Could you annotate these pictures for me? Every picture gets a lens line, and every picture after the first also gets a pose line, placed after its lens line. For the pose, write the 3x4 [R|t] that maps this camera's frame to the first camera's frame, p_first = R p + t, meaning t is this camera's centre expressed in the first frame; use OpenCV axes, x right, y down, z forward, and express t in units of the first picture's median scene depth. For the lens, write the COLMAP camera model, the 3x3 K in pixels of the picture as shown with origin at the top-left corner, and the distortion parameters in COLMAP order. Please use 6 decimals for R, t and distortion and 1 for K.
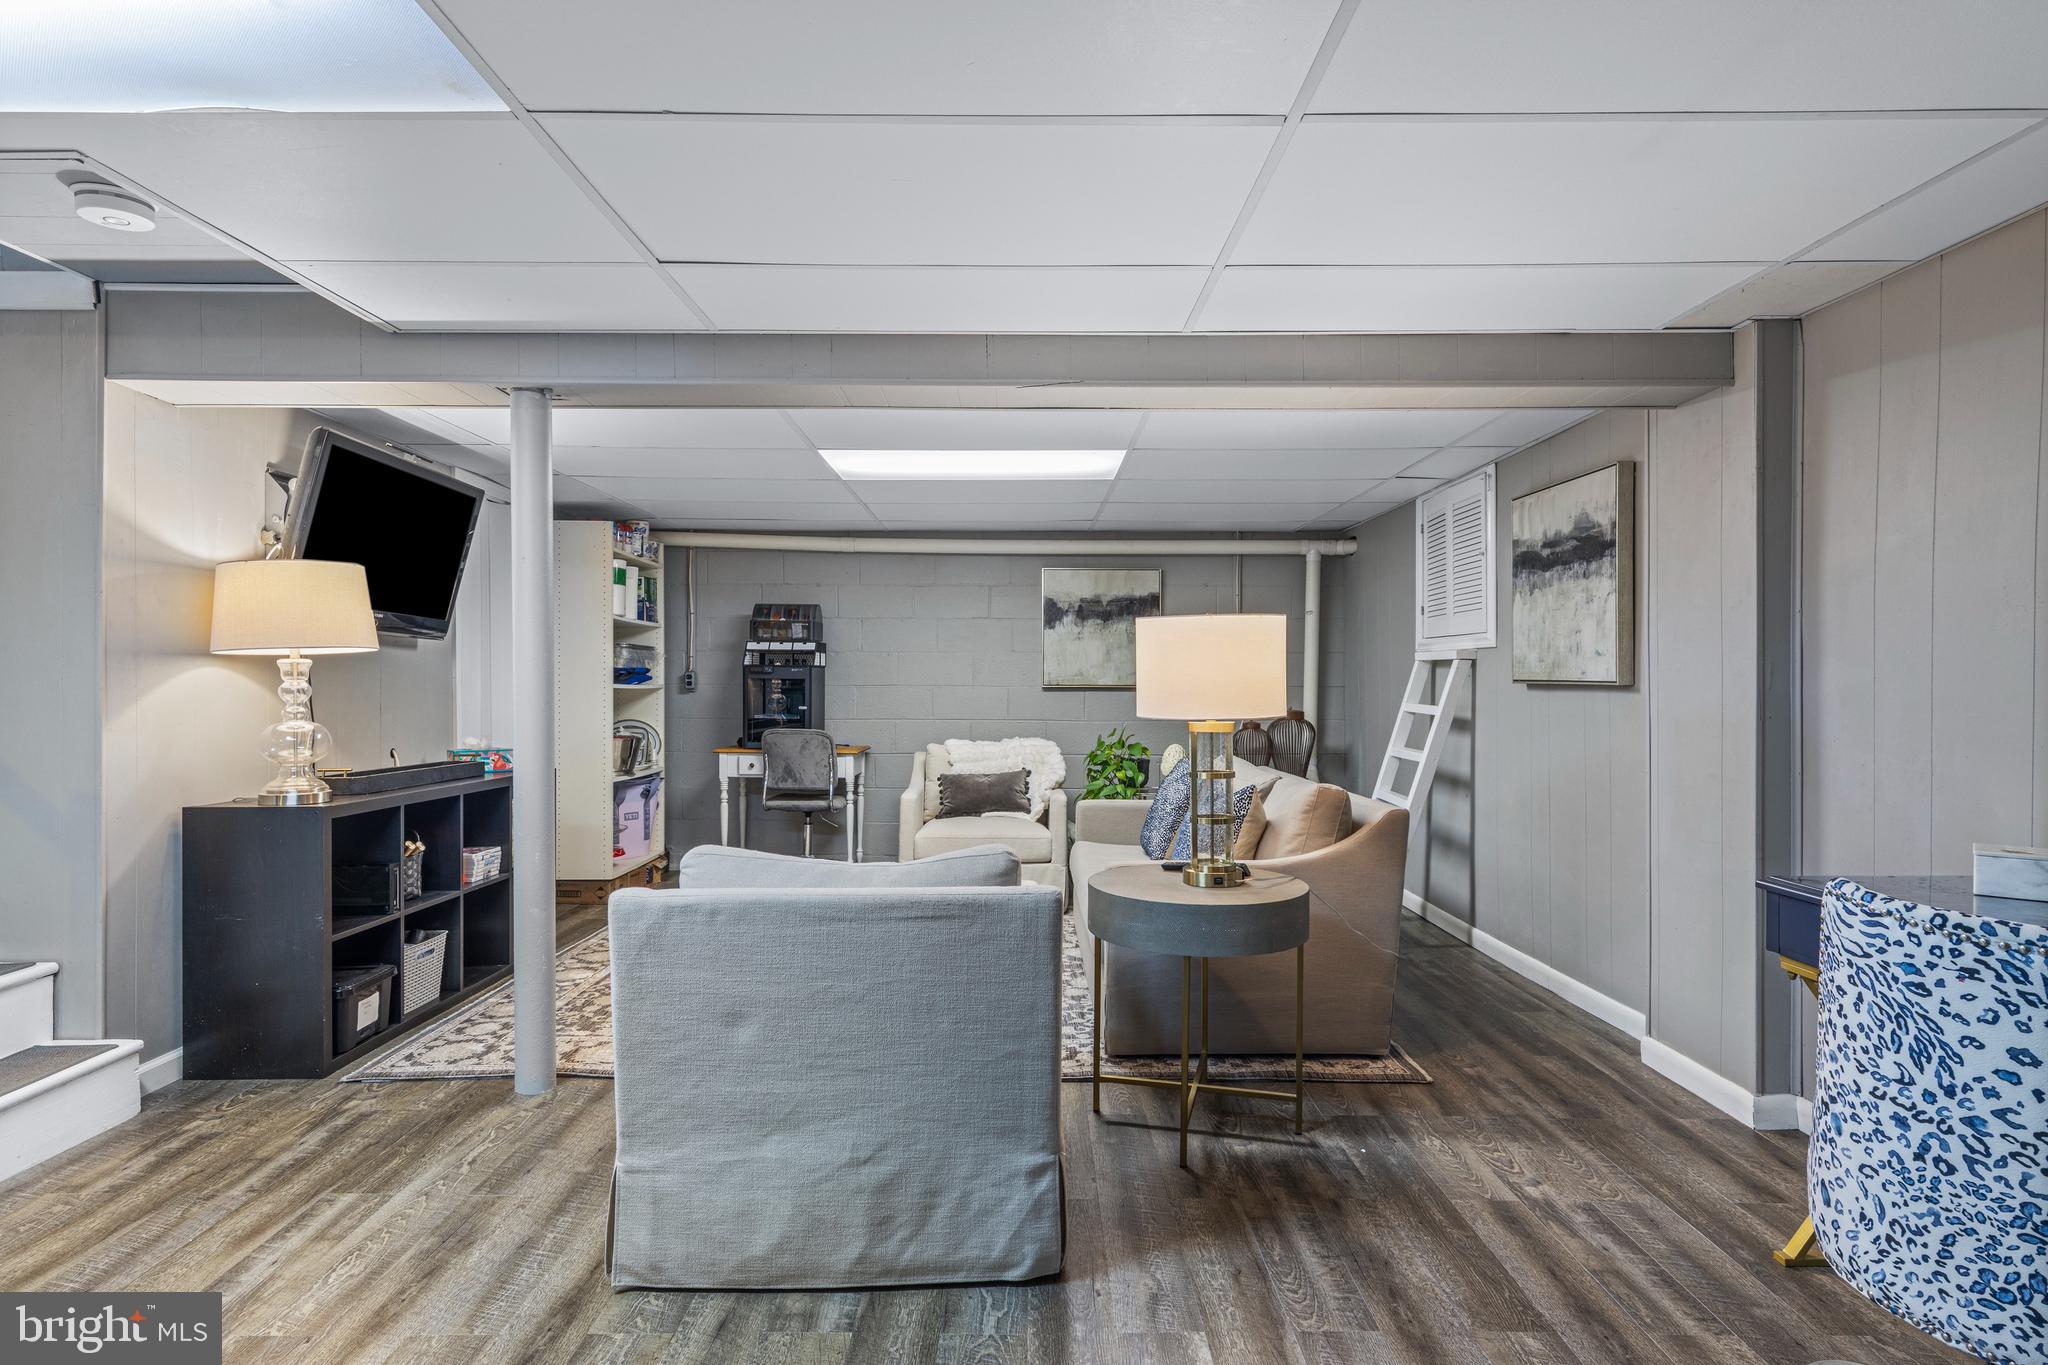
lens RADIAL K [[1040.5, 0, 1023.3], [0, 1040.5, 683.6], [0, 0, 1]] dist [0.008900, -0.000631]
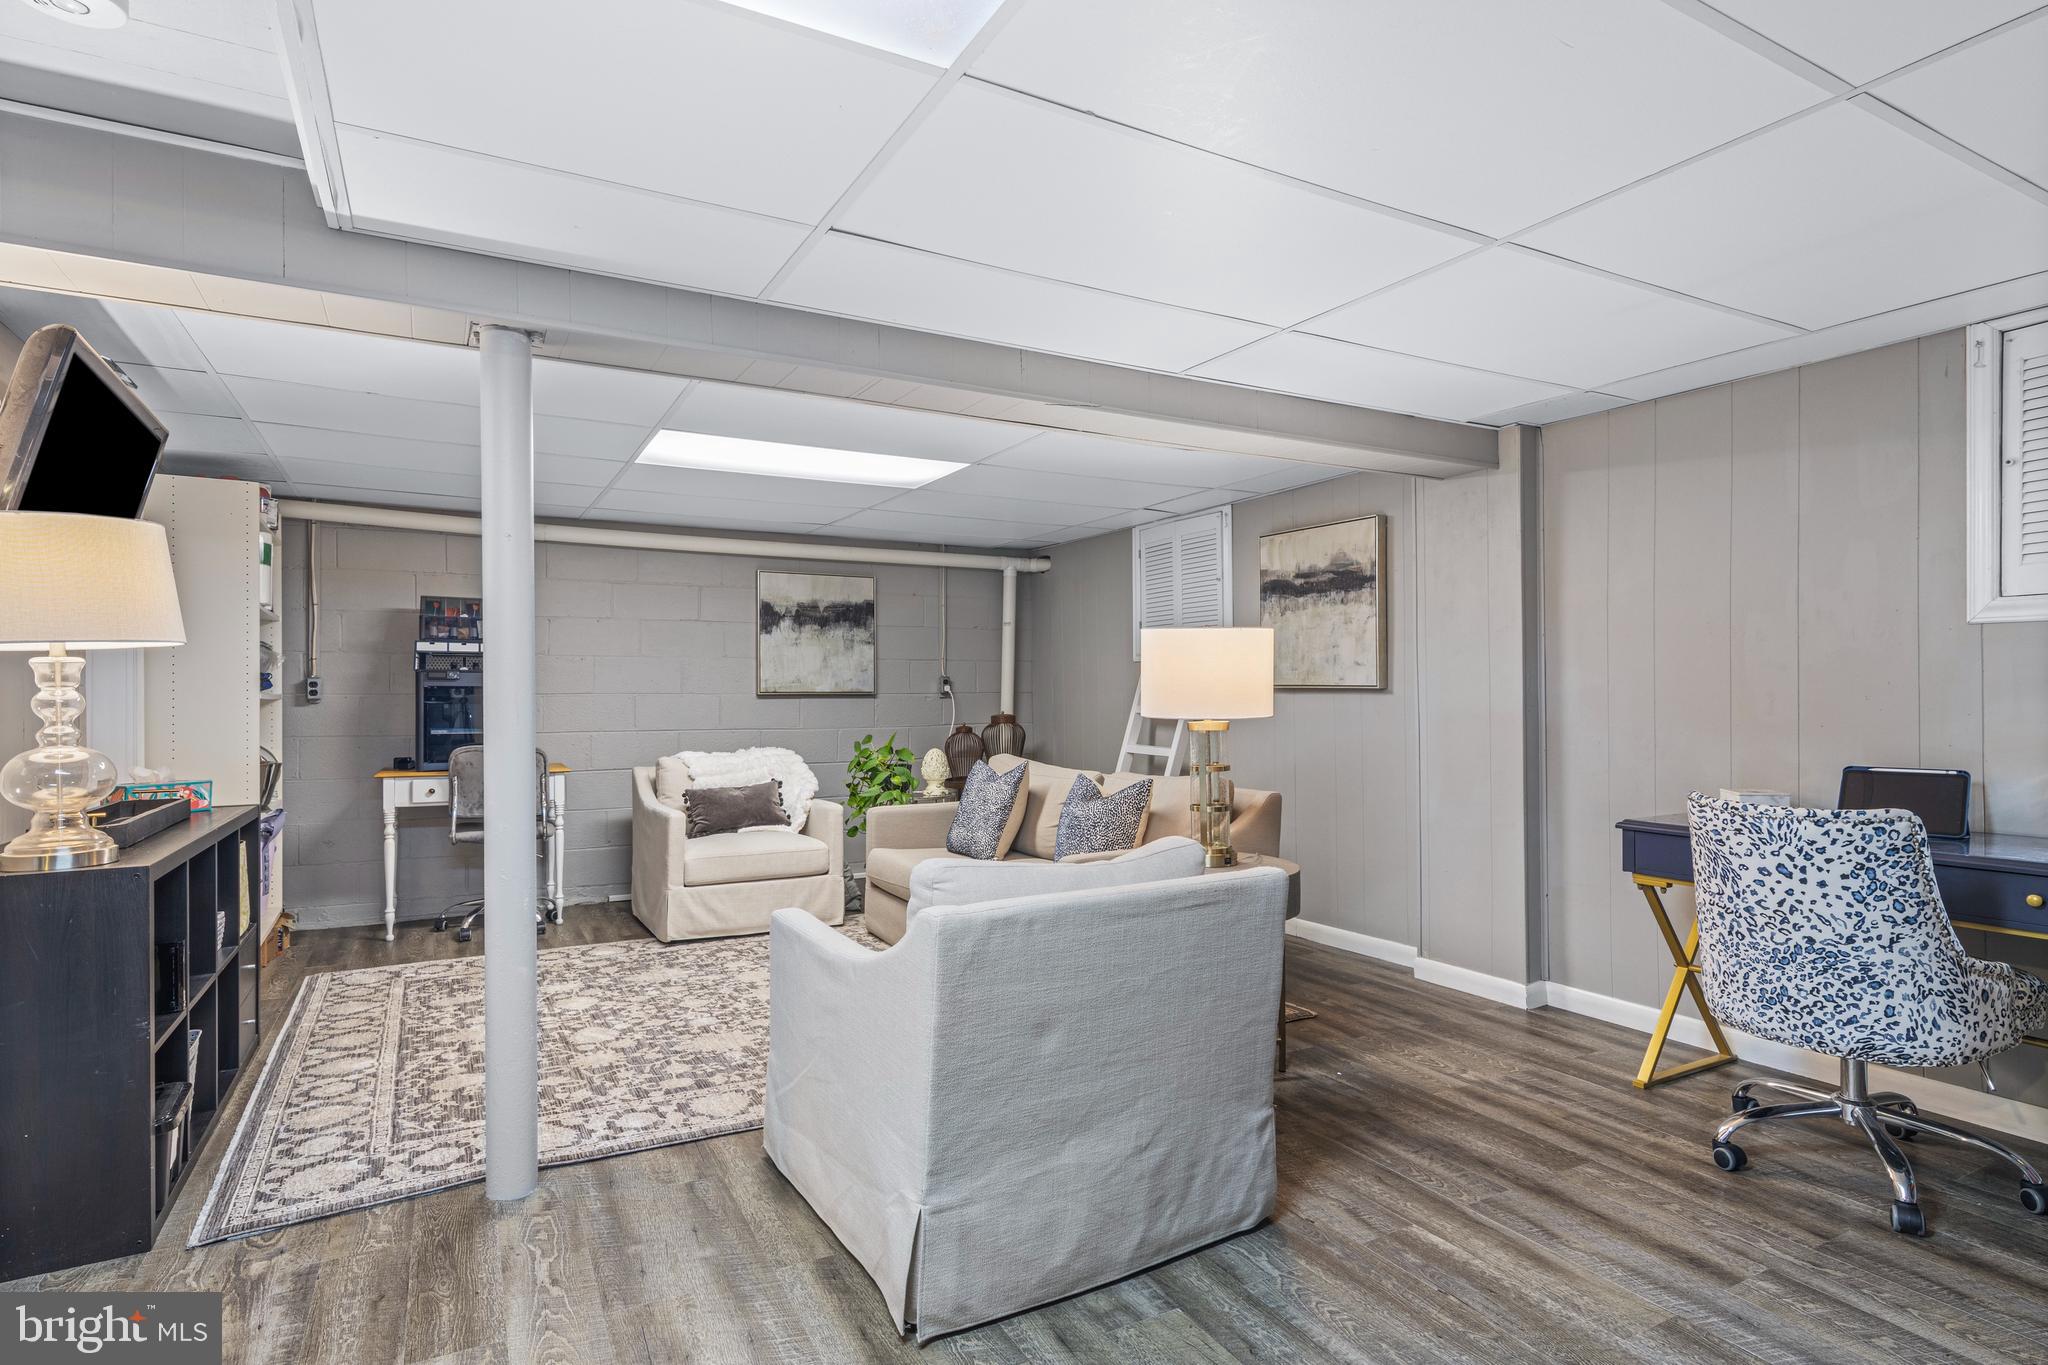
lens RADIAL K [[1044.1, 0, 1023.3], [0, 1044.1, 679.4], [0, 0, 1]] dist [0.010205, -0.001341]
pose [[0.878887, 0.000582, 0.477029, -0.466072], [0.005007, 0.999933, -0.010444, 0.001588], [-0.477003, 0.011567, 0.878826, 0.084654]]
